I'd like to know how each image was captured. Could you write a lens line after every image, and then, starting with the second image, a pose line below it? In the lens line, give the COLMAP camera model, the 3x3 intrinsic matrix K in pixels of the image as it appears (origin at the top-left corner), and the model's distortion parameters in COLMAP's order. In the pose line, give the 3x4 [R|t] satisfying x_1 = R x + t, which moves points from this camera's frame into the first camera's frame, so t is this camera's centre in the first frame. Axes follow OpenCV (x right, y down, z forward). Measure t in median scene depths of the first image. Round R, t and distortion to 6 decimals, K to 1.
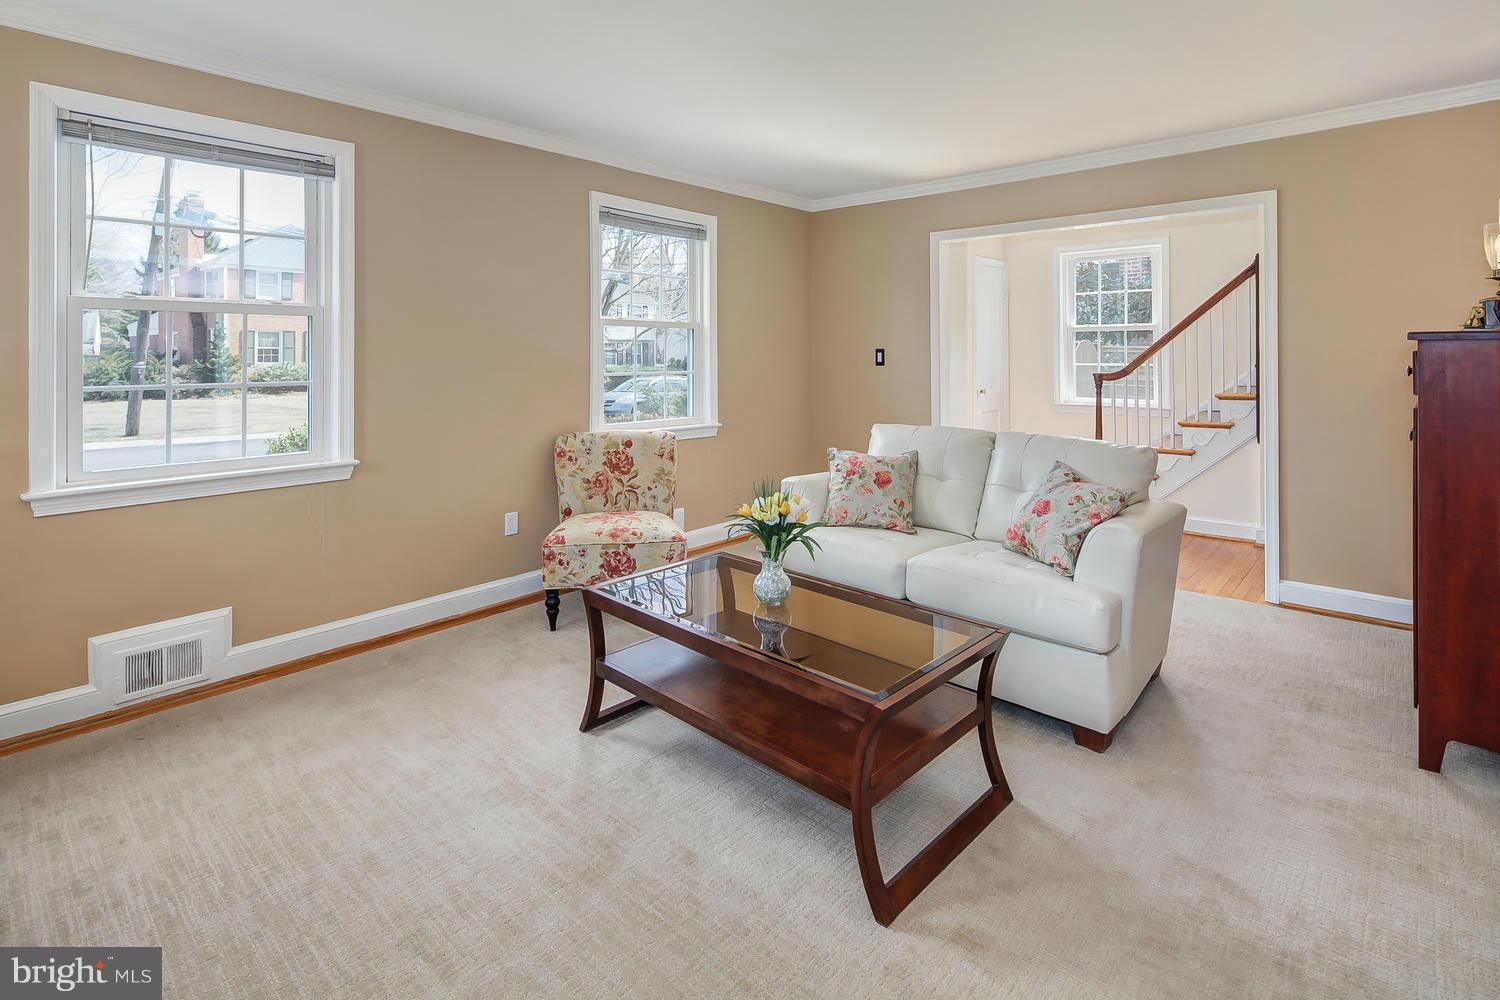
lens RADIAL K [[731.3, 0, 753.9], [0, 731.3, 401.6], [0, 0, 1]] dist [0.000819, -0.001377]
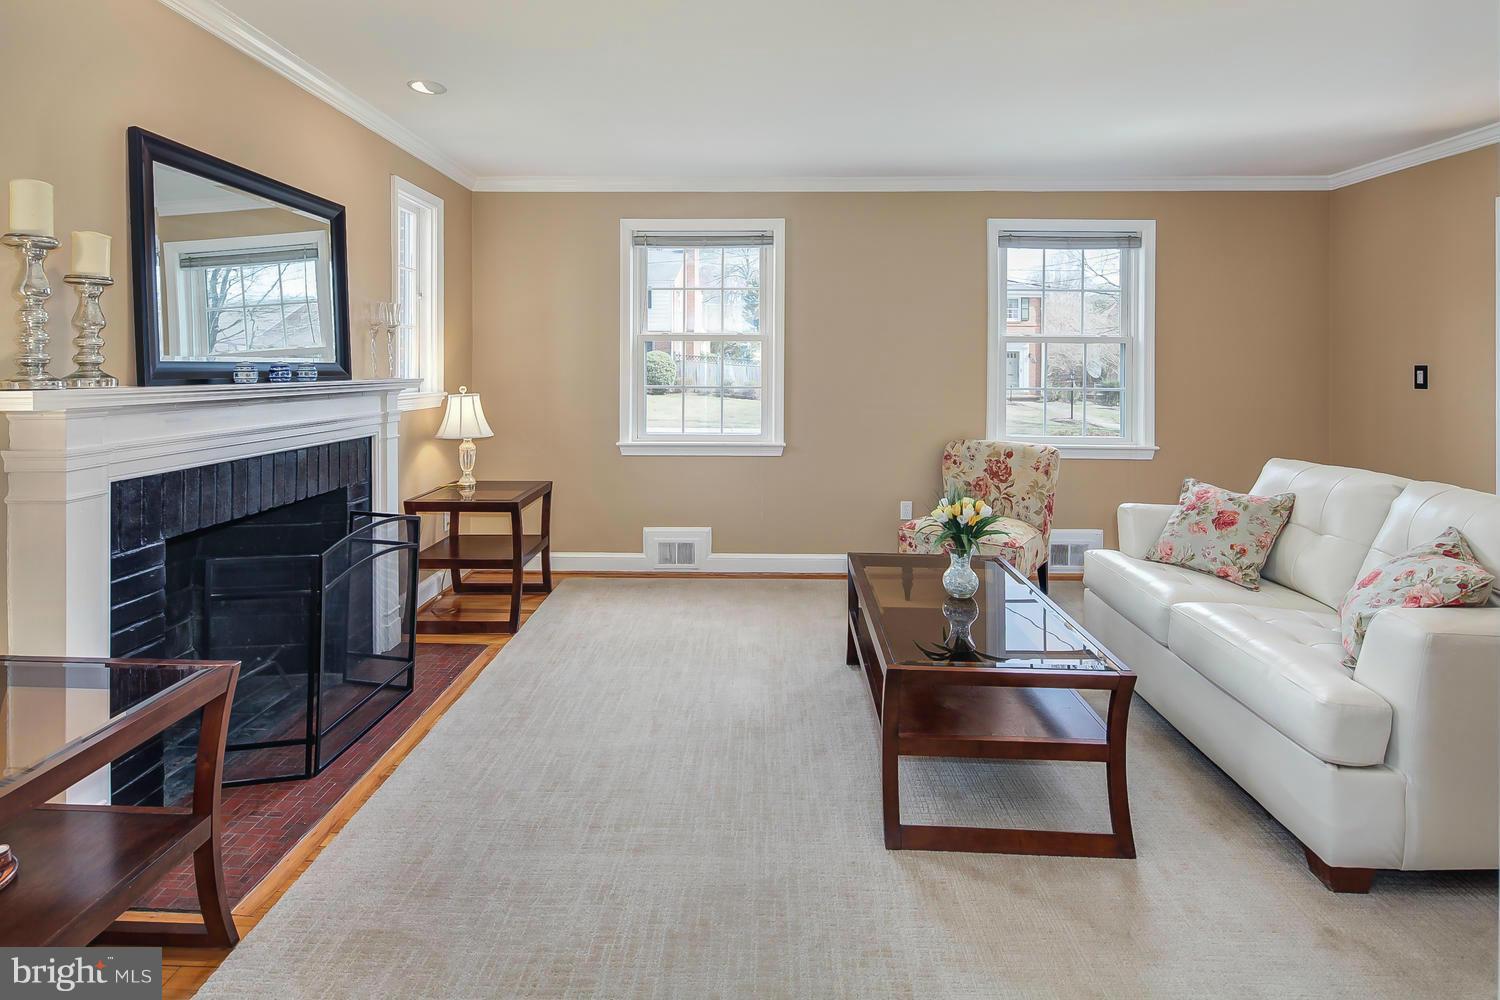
lens RADIAL K [[731.6, 0, 746.9], [0, 731.6, 444.4], [0, 0, 1]] dist [0.001198, -0.000532]
pose [[0.653932, 0.086428, -0.751600, 0.447227], [-0.055729, 0.996257, 0.066074, -0.007003], [0.754498, -0.001322, 0.656301, 0.017017]]
